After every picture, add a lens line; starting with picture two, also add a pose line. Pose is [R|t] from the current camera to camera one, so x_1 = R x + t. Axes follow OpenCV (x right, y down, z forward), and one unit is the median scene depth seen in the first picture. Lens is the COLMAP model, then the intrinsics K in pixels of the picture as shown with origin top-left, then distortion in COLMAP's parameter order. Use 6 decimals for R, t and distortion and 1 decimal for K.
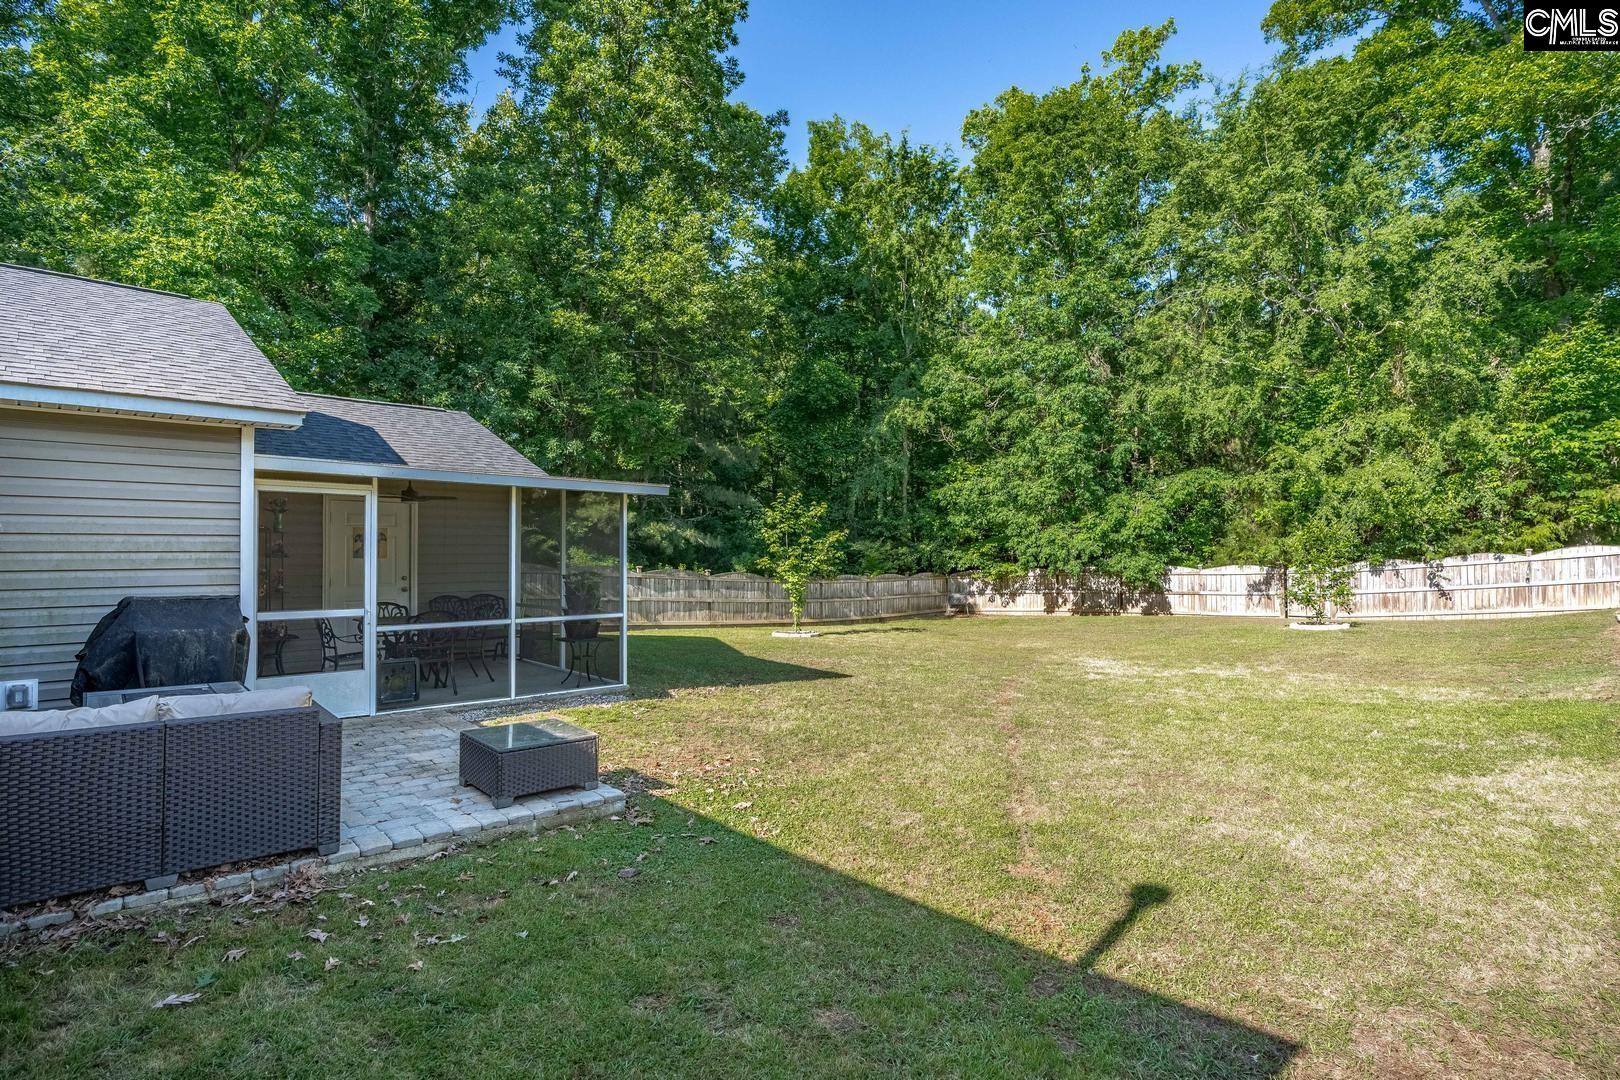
lens RADIAL K [[790.2, 0, 817.2], [0, 790.2, 544.8], [0, 0, 1]] dist [-0.023697, 0.003928]
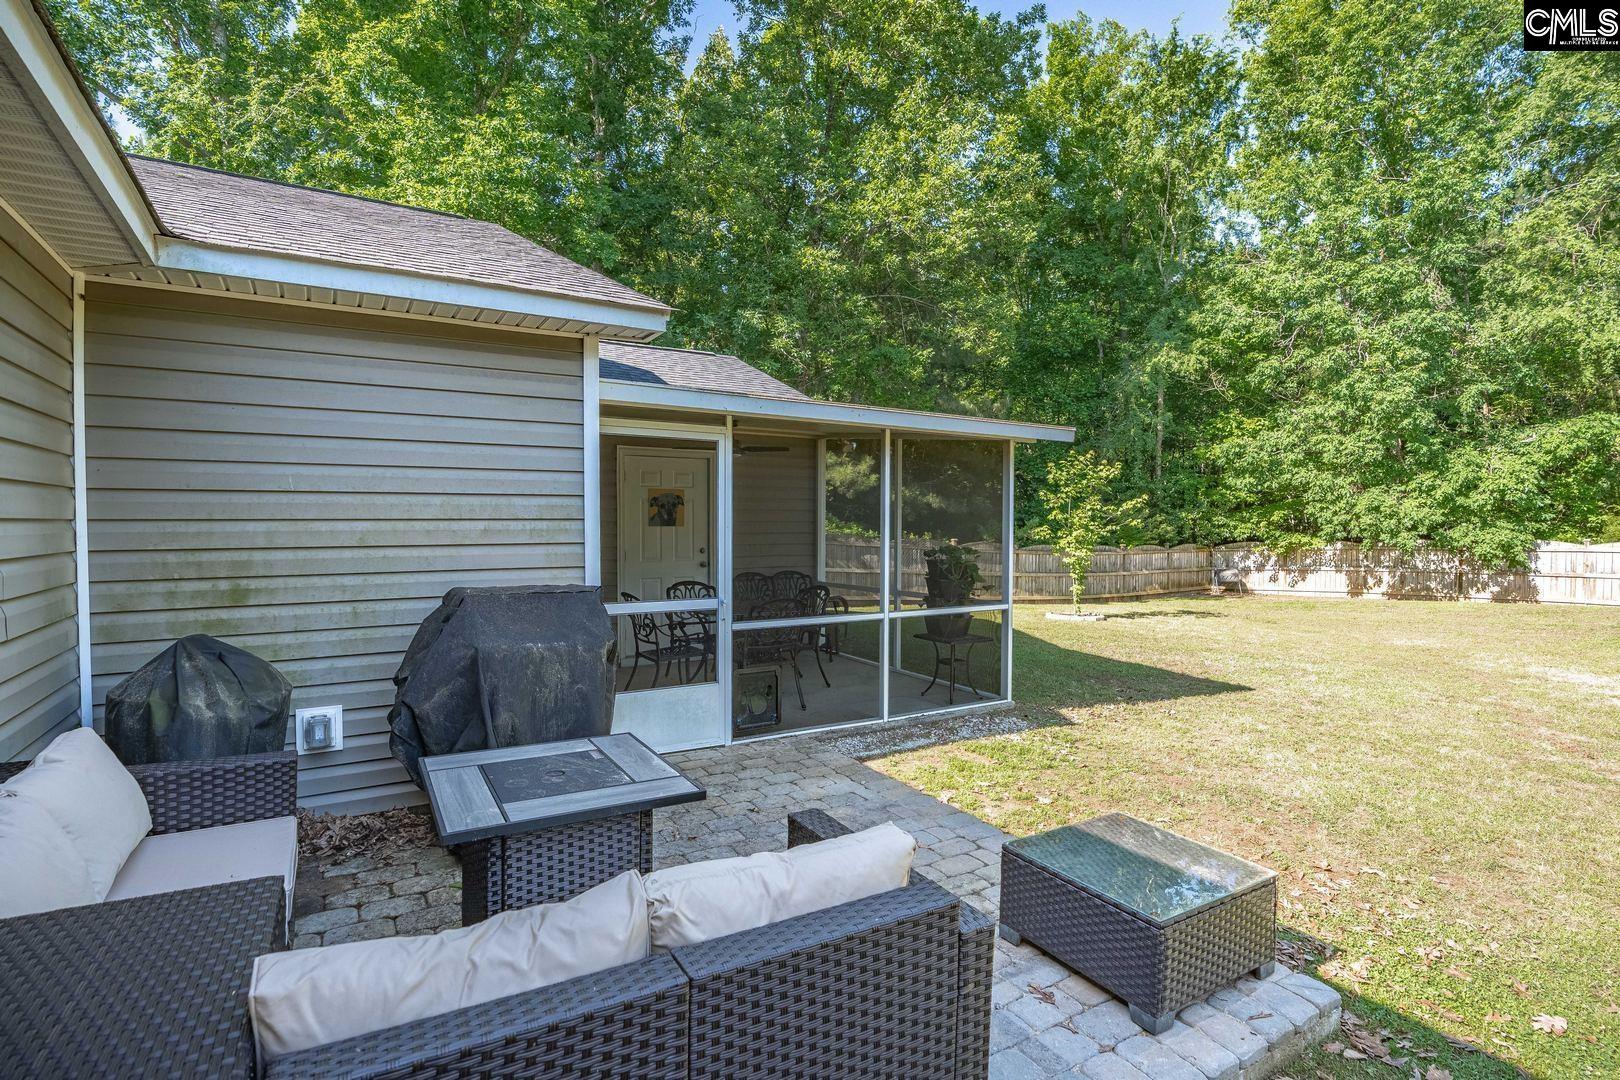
lens RADIAL K [[790.2, 0, 812.9], [0, 790.2, 549.7], [0, 0, 1]] dist [-0.023697, 0.003928]
pose [[0.976818, 0.013418, -0.213650, -0.101039], [-0.002957, 0.998784, 0.049205, 0.000195], [0.214051, -0.047432, 0.975670, 0.093501]]
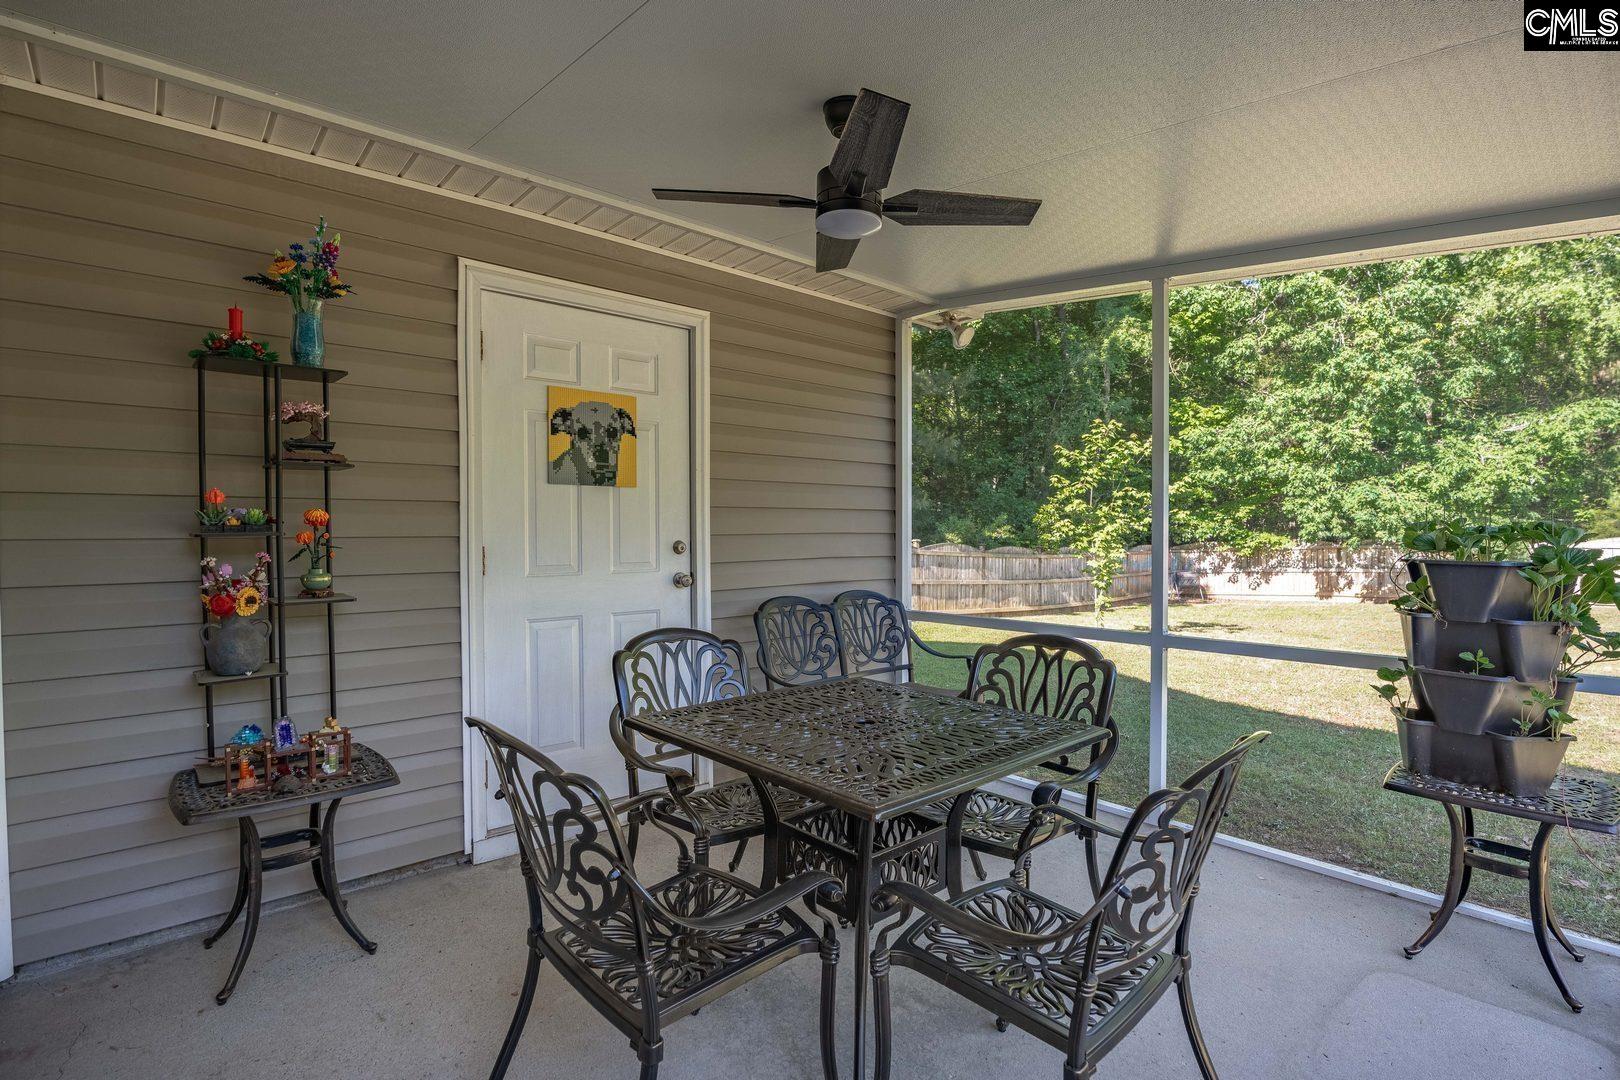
lens RADIAL K [[790.2, 0, 829.0], [0, 790.2, 543.6], [0, 0, 1]] dist [-0.023697, 0.003928]
pose [[0.999606, 0.003075, -0.027906, -0.191900], [-0.002181, 0.999485, 0.032006, 0.012499], [0.027990, -0.031933, 0.999098, 0.280031]]
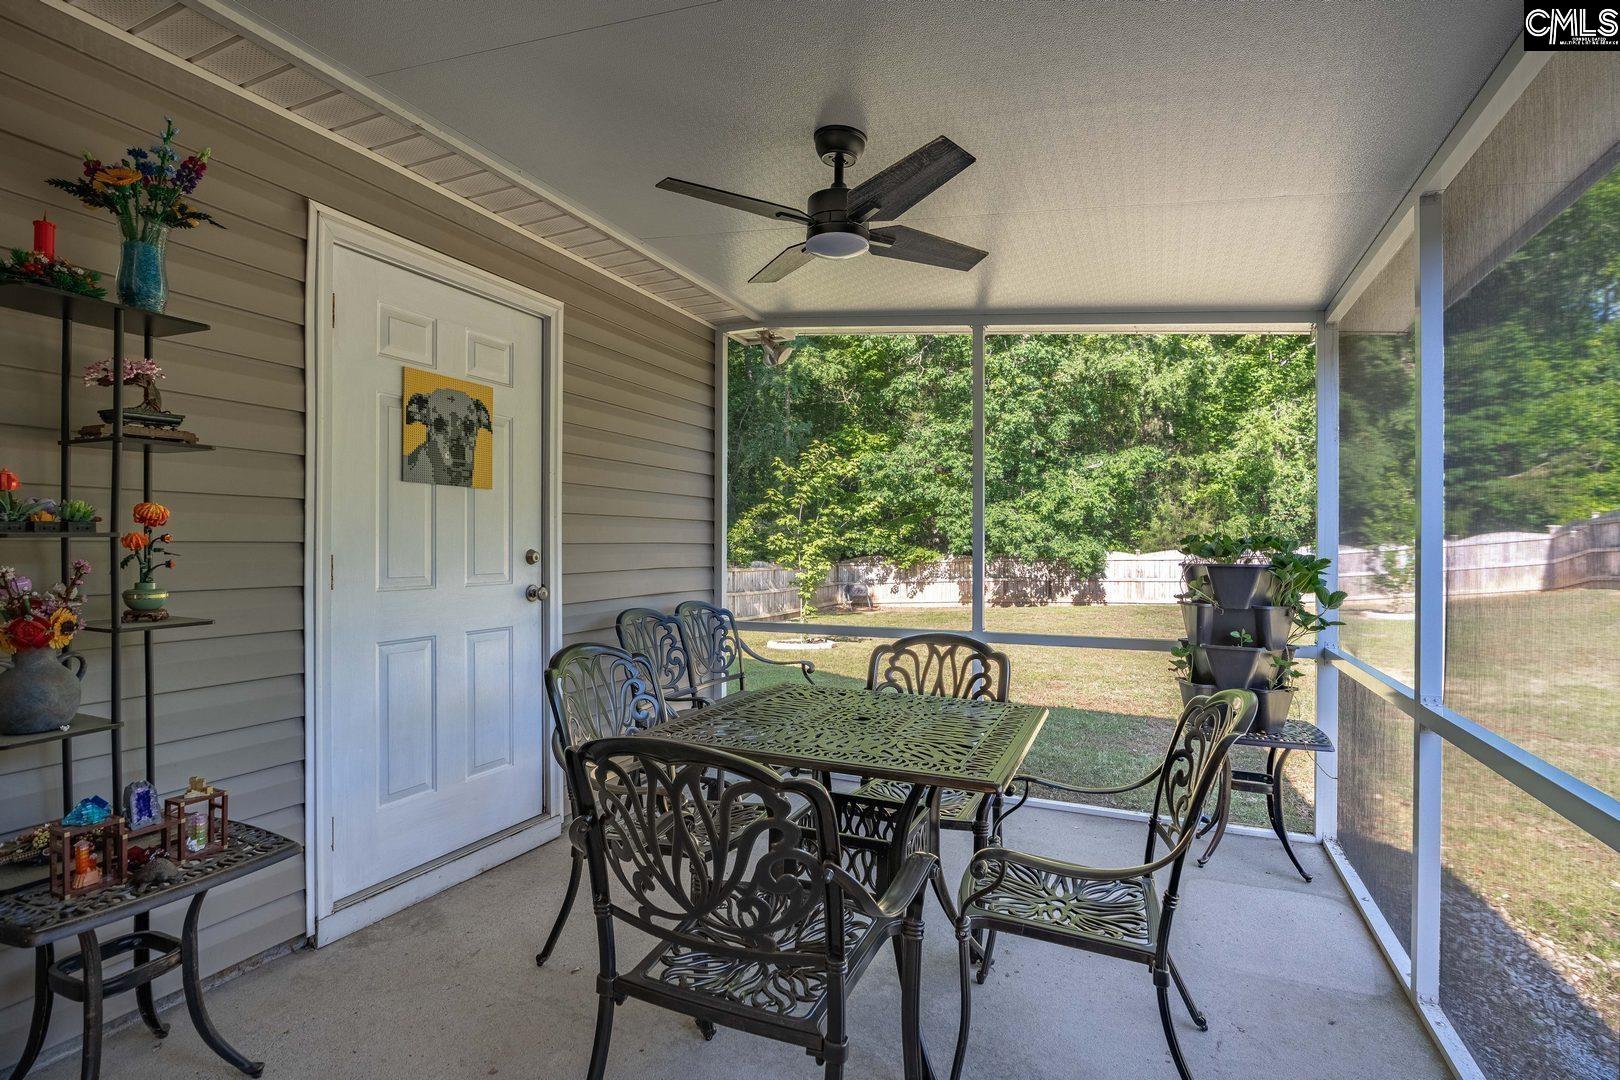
lens RADIAL K [[790.2, 0, 834.8], [0, 790.2, 544.4], [0, 0, 1]] dist [-0.023697, 0.003928]
pose [[0.919437, 0.007666, 0.393162, -0.228856], [-0.013287, 0.999845, 0.011577, 0.013645], [-0.393012, -0.015868, 0.919396, 0.283707]]
